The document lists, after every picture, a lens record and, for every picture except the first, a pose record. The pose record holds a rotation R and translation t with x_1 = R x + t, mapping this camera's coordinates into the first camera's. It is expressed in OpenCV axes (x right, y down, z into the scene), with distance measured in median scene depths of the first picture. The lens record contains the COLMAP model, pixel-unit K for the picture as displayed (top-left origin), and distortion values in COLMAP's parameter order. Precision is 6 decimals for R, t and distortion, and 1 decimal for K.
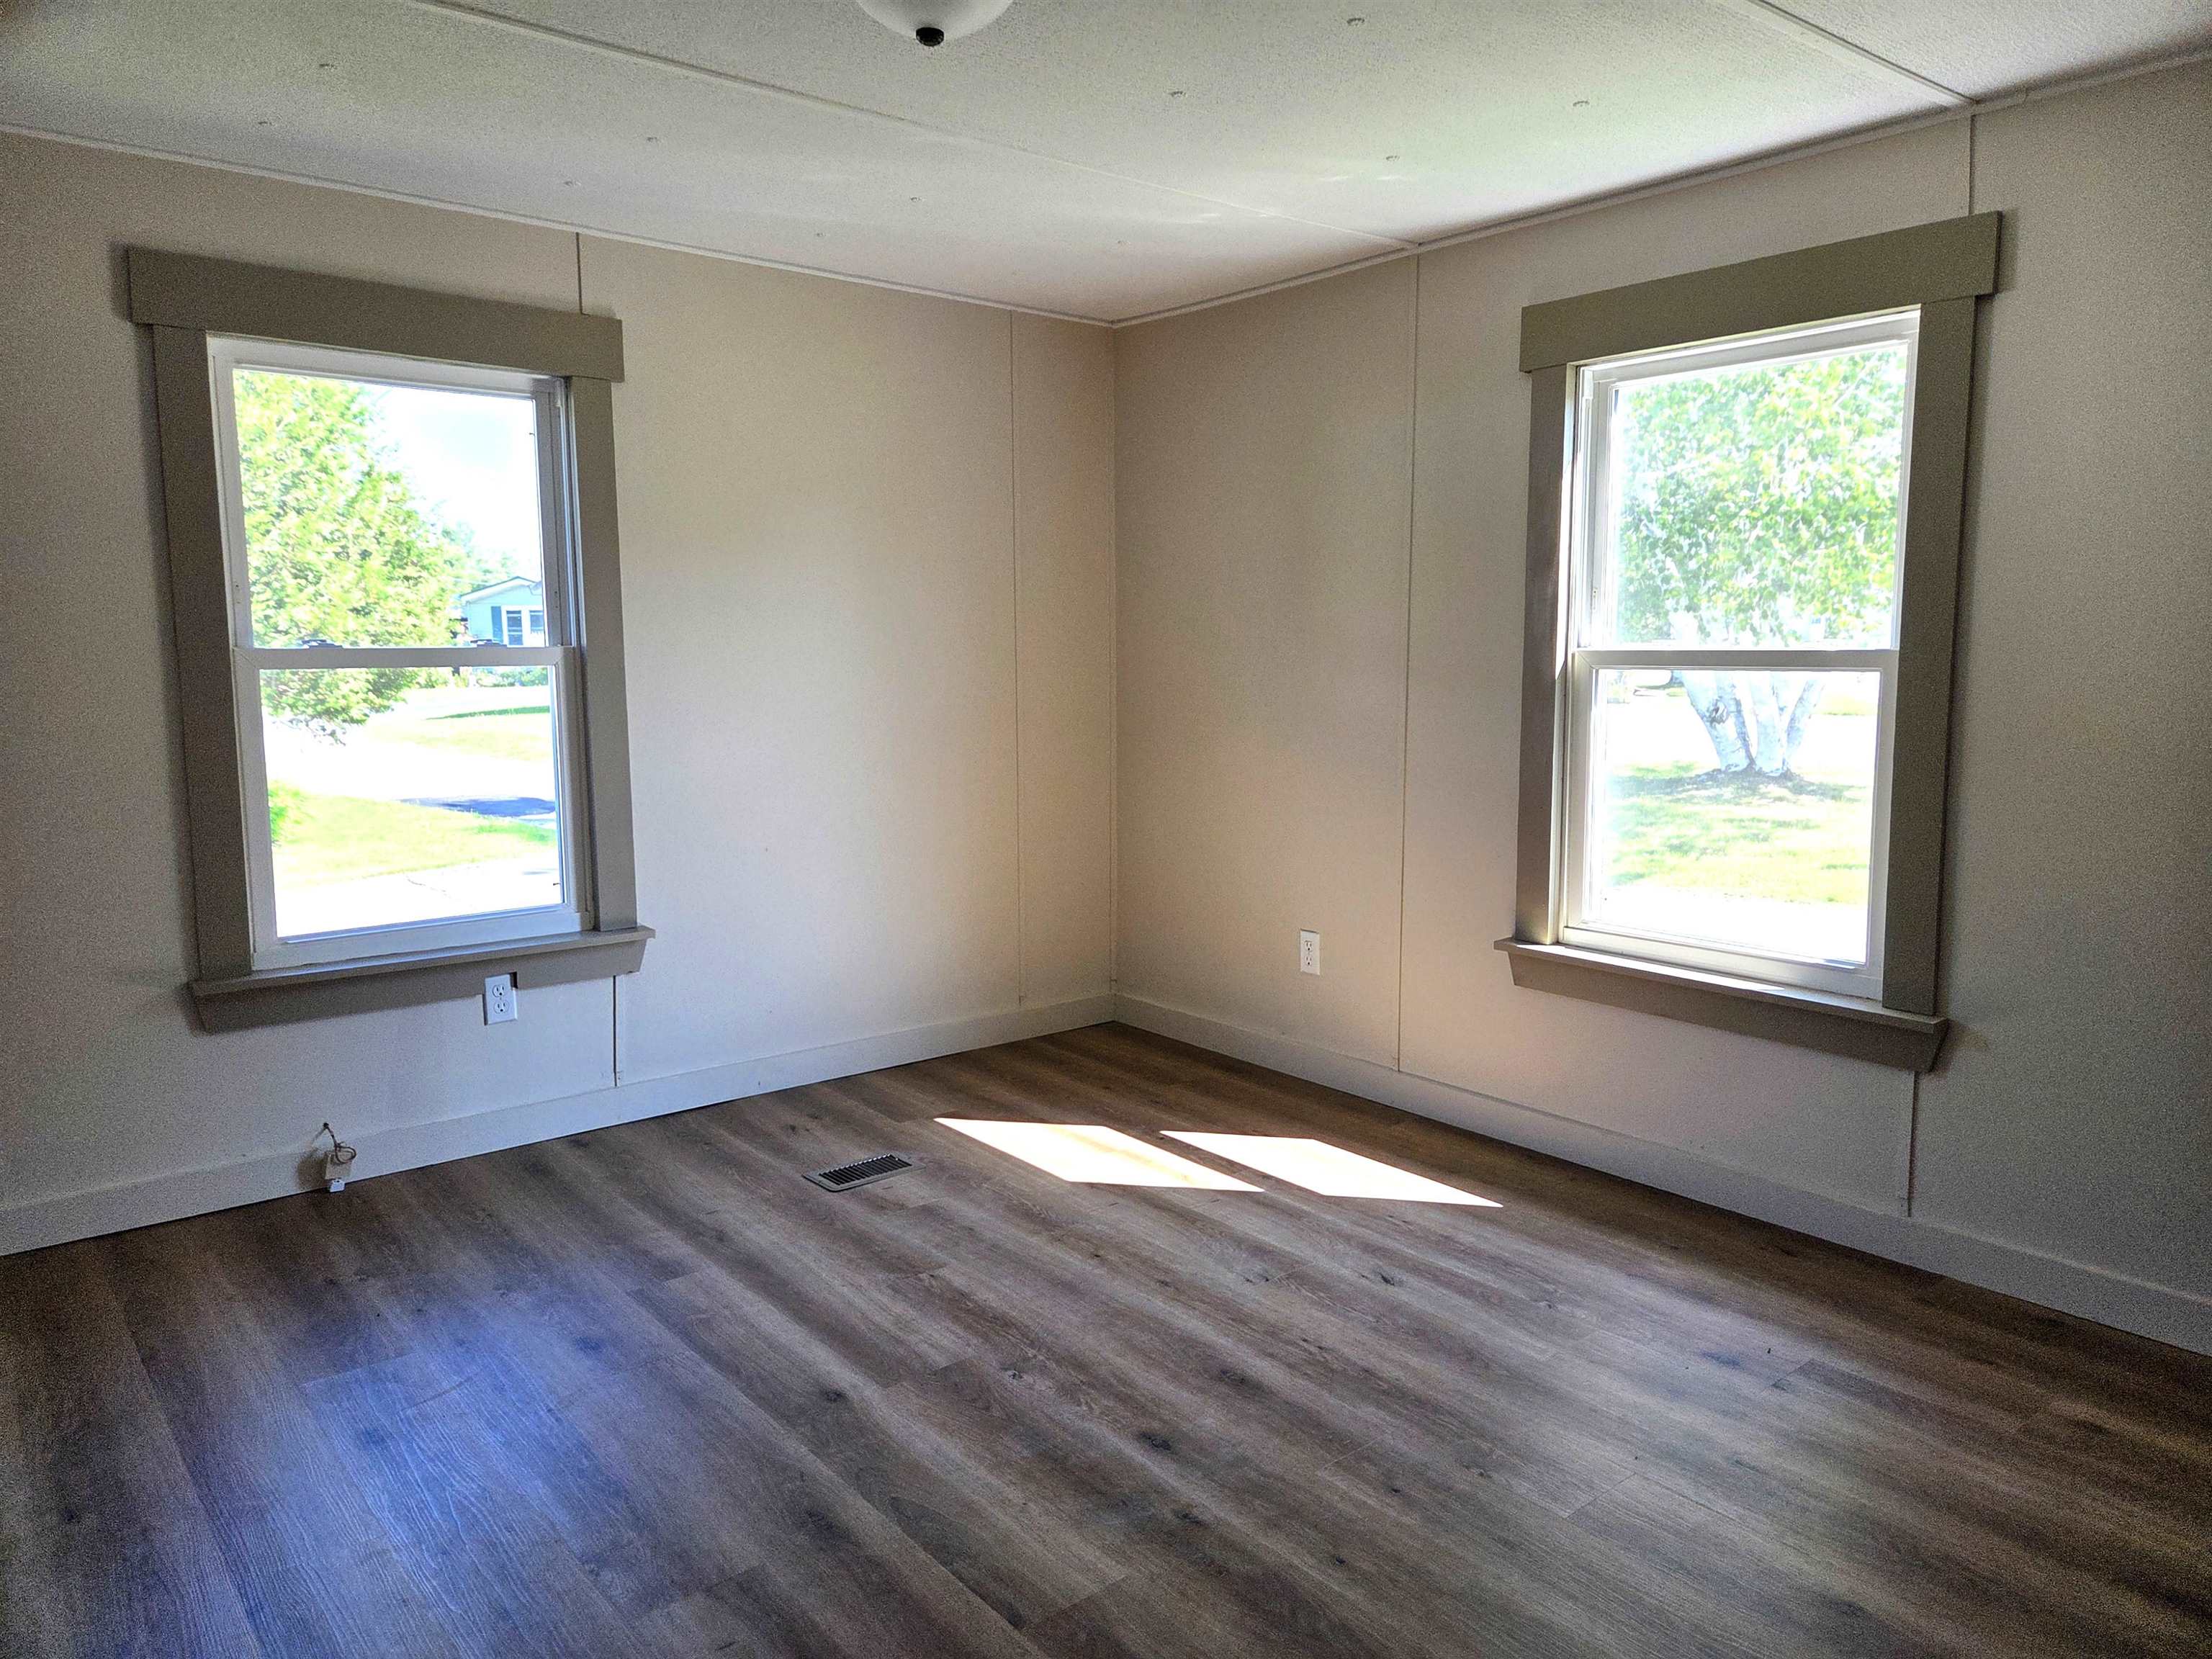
lens RADIAL K [[1481.9, 0, 1100.6], [0, 1481.9, 811.3], [0, 0, 1]] dist [0.079074, -0.073080]
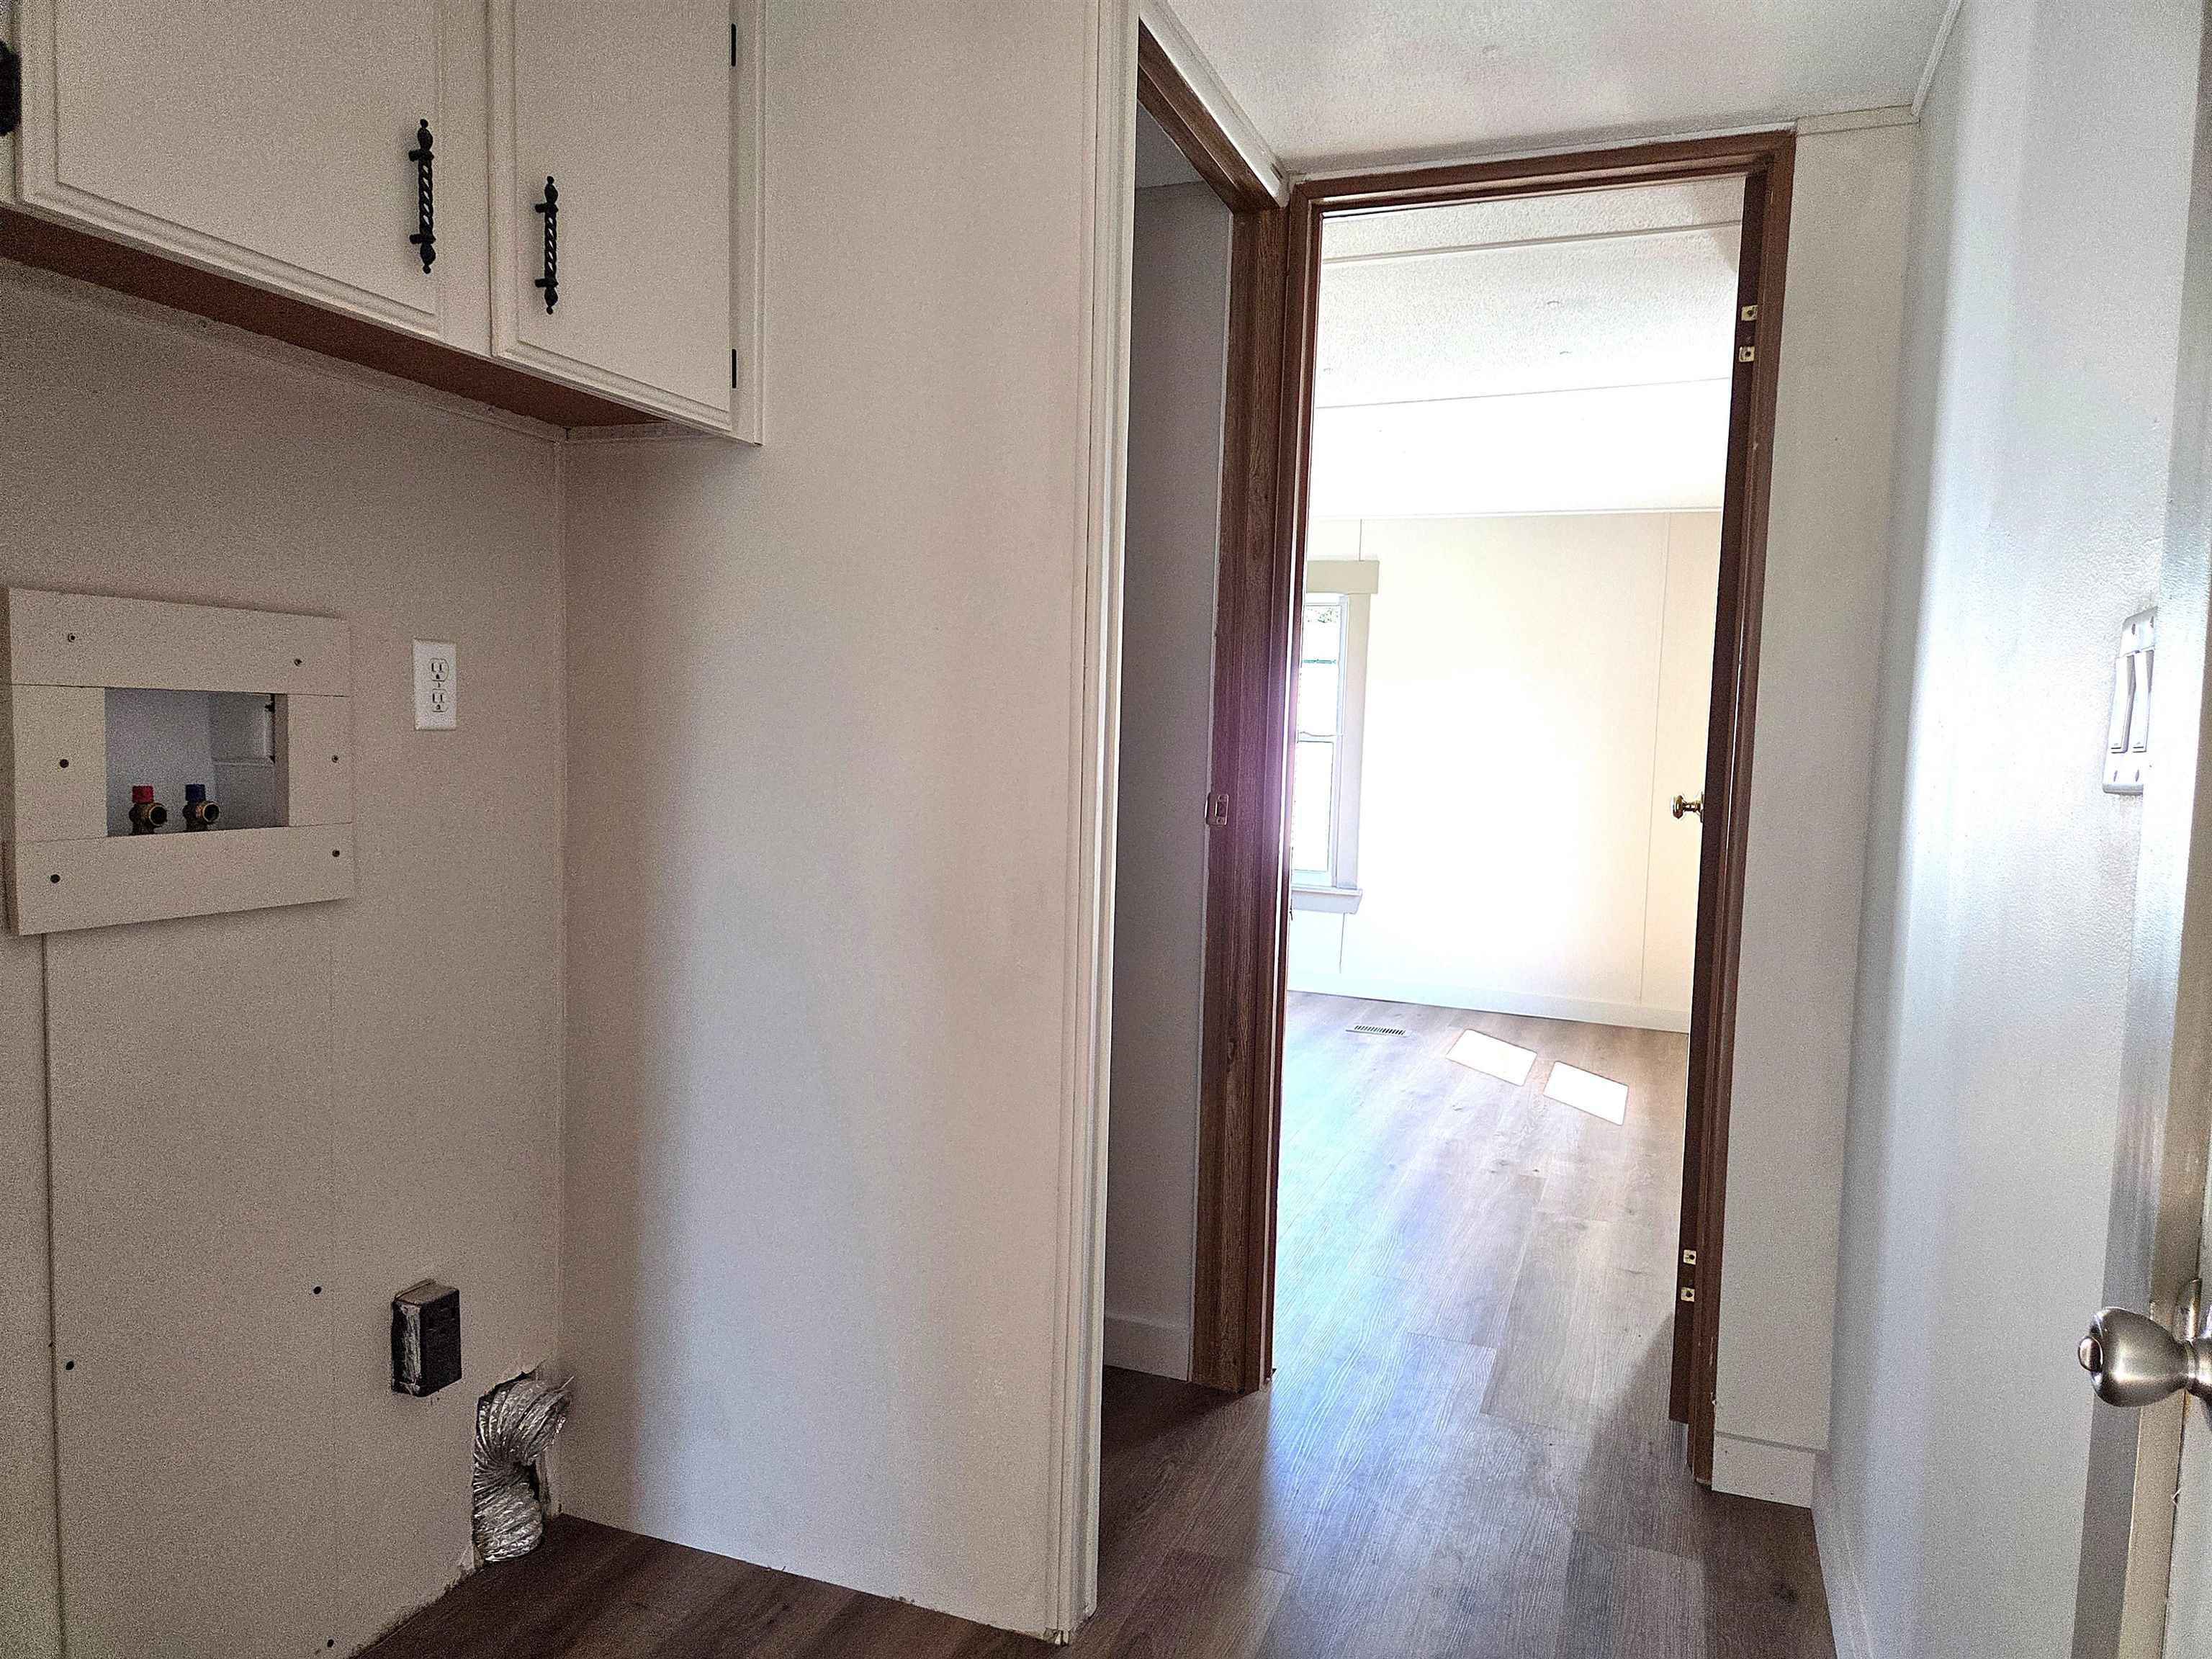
lens RADIAL K [[1481.9, 0, 1106.3], [0, 1481.9, 825.9], [0, 0, 1]] dist [0.079074, -0.073080]
pose [[0.493774, 0.079518, -0.865947, 1.175229], [-0.139380, 0.990173, 0.011449, 0.026328], [0.858348, 0.115042, 0.500004, -0.184063]]
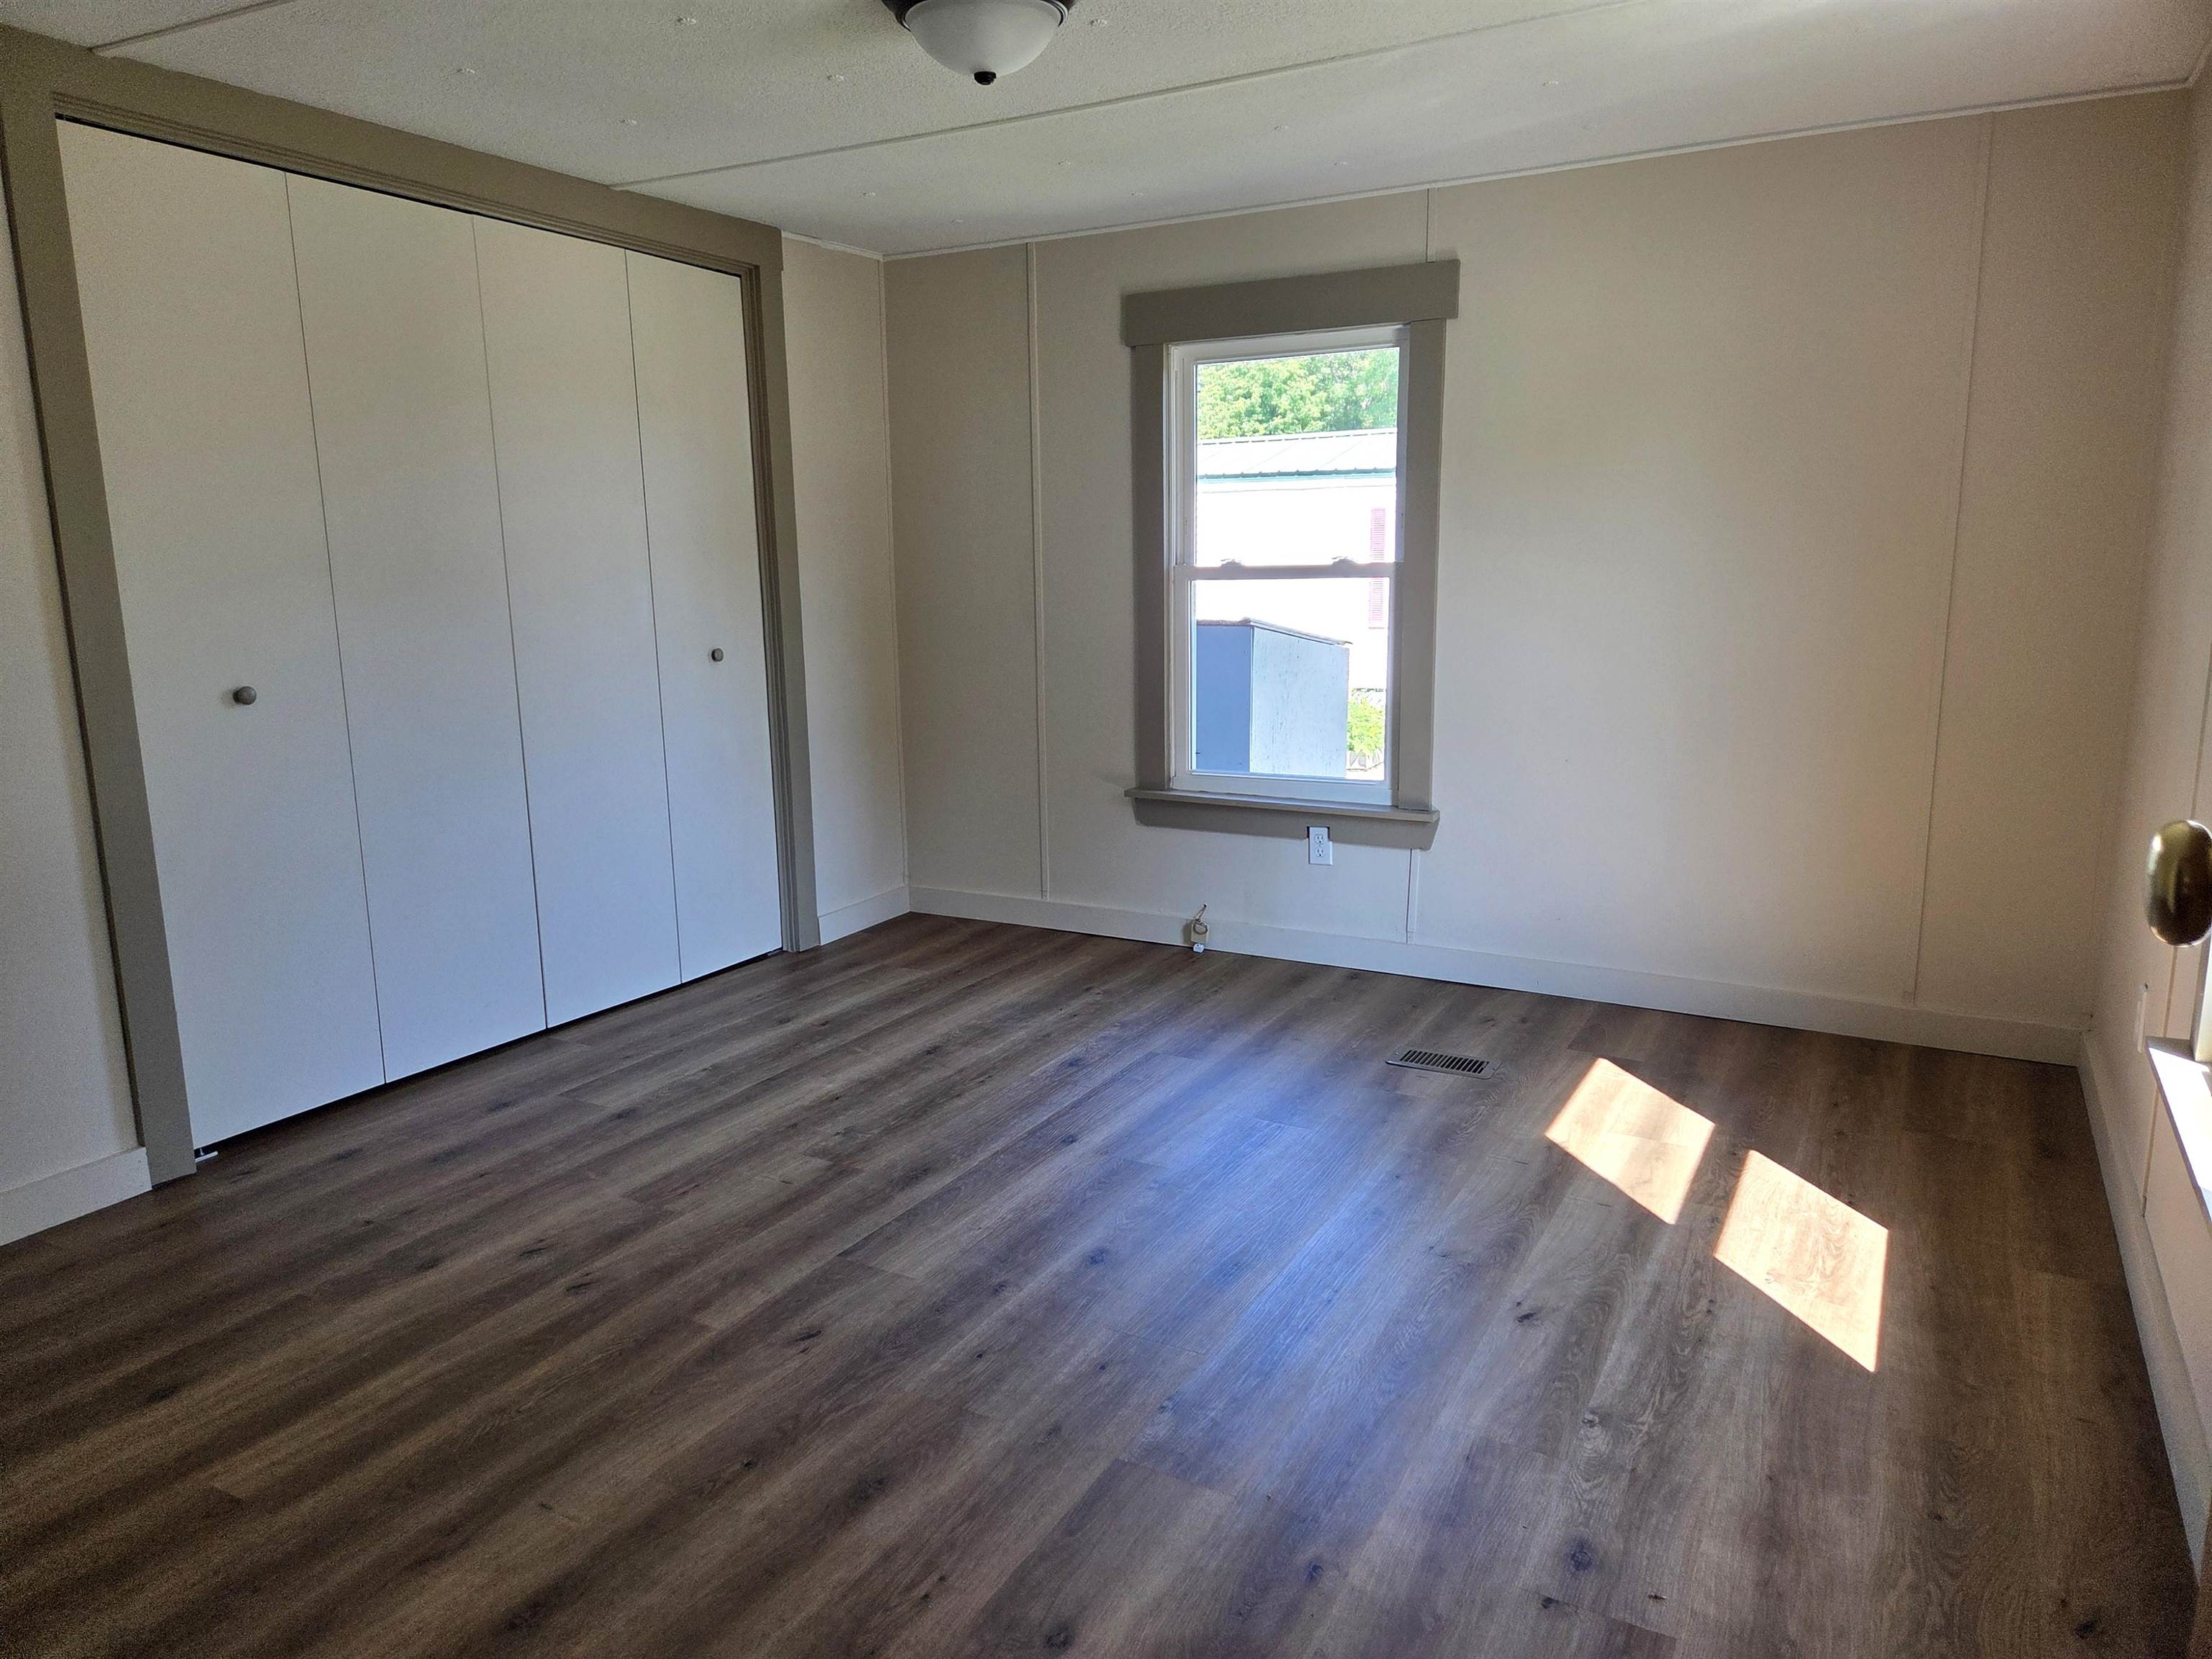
lens RADIAL K [[1481.9, 0, 1091.3], [0, 1481.9, 840.1], [0, 0, 1]] dist [0.079074, -0.073080]
pose [[0.361682, 0.170743, -0.916533, 0.686002], [-0.096324, 0.984669, 0.145425, -0.043060], [0.927312, 0.035687, 0.372584, 0.364990]]
